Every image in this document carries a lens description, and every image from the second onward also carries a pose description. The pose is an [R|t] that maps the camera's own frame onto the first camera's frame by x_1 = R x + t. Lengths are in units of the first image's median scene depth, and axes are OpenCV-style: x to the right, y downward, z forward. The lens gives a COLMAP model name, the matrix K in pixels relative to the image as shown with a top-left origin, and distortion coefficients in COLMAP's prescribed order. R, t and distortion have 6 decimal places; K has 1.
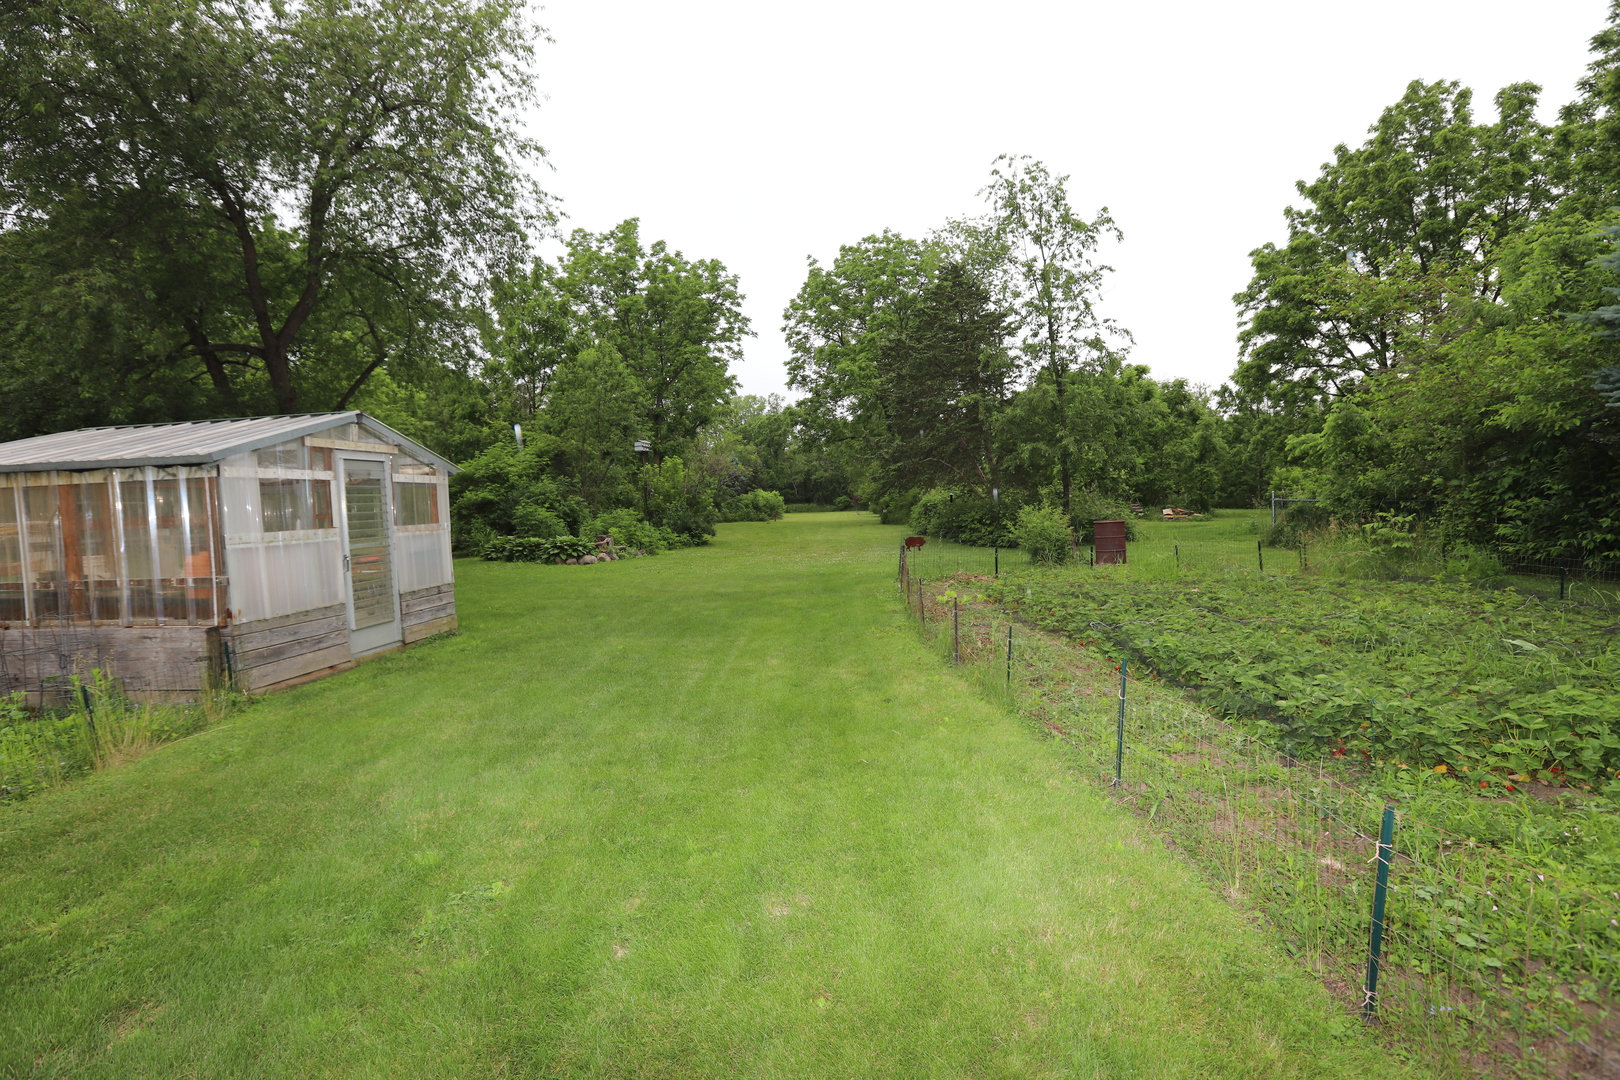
lens RADIAL K [[740.4, 0, 810.0], [0, 740.4, 540.0], [0, 0, 1]] dist [-0.050374, 0.019061]
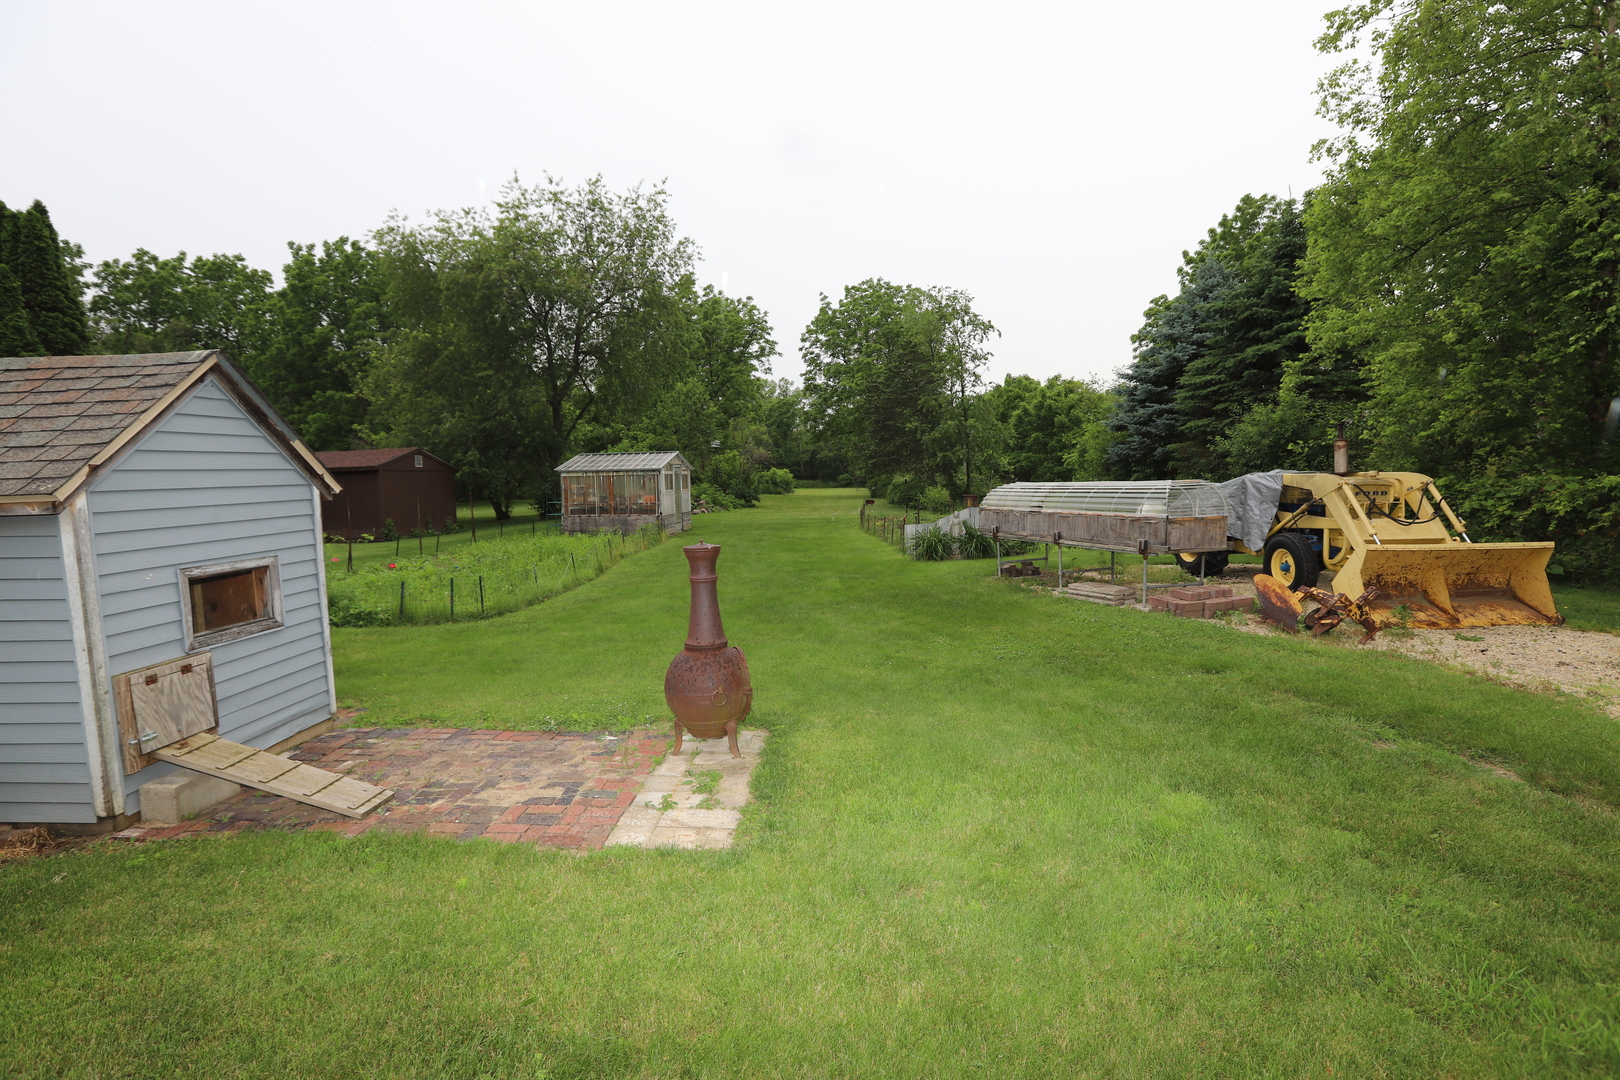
lens RADIAL K [[740.4, 0, 810.0], [0, 740.4, 540.0], [0, 0, 1]] dist [-0.050374, 0.019061]
pose [[0.999771, 0.021229, -0.002798, -0.008546], [-0.021126, 0.999247, 0.032549, 0.013714], [0.003486, -0.032483, 0.999466, -0.345437]]
